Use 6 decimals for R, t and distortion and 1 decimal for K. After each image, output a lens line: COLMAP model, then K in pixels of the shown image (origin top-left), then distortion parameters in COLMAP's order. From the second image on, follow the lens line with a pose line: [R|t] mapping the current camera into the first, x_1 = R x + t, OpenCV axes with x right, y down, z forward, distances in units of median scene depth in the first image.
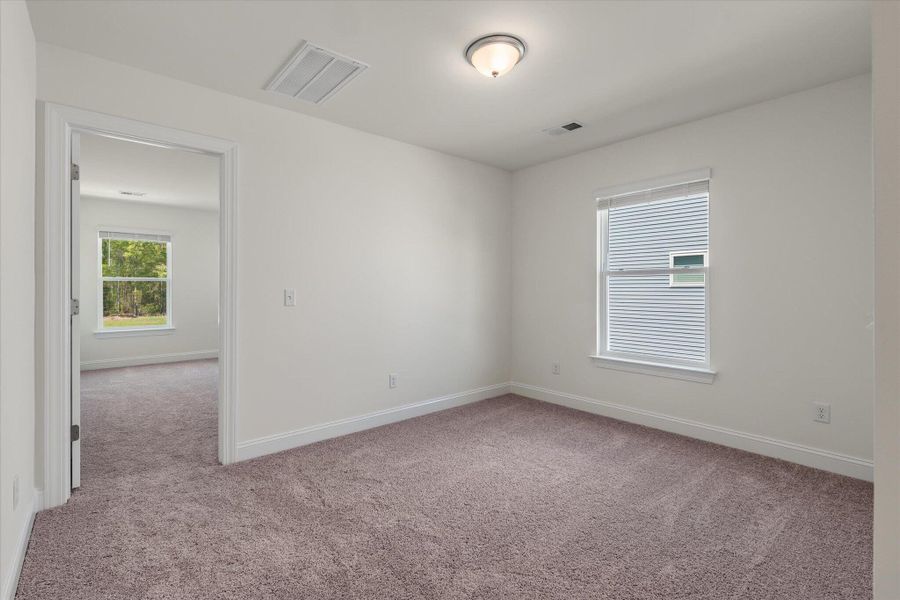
lens RADIAL K [[400.3, 0, 454.5], [0, 400.3, 283.9], [0, 0, 1]] dist [0.000909, 0.003213]
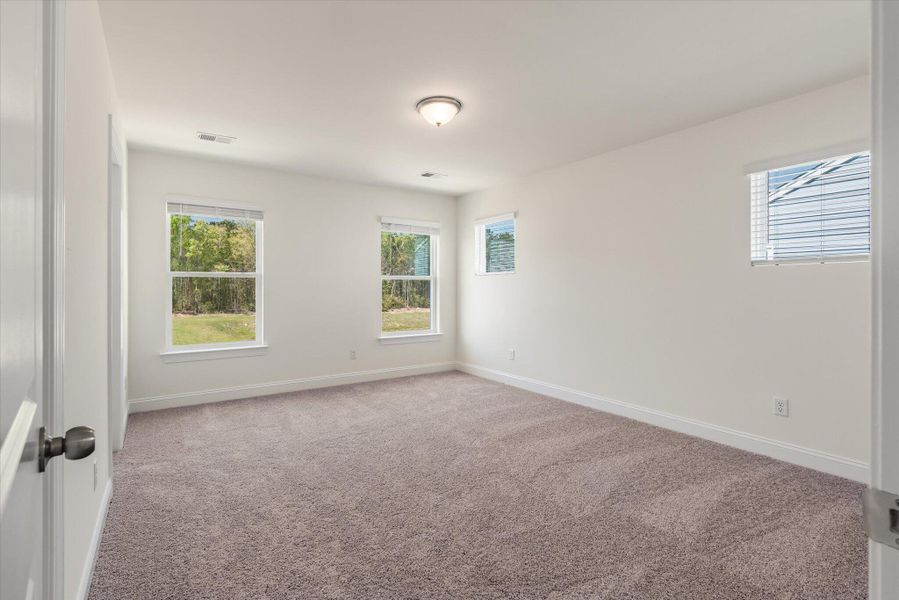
lens RADIAL K [[399.8, 0, 454.0], [0, 399.8, 284.0], [0, 0, 1]] dist [0.000909, 0.003213]
pose [[0.995208, 0.001070, -0.097778, -0.325332], [-0.000873, 0.999997, 0.002061, 0.002110], [0.097780, -0.001966, 0.995206, 0.361970]]
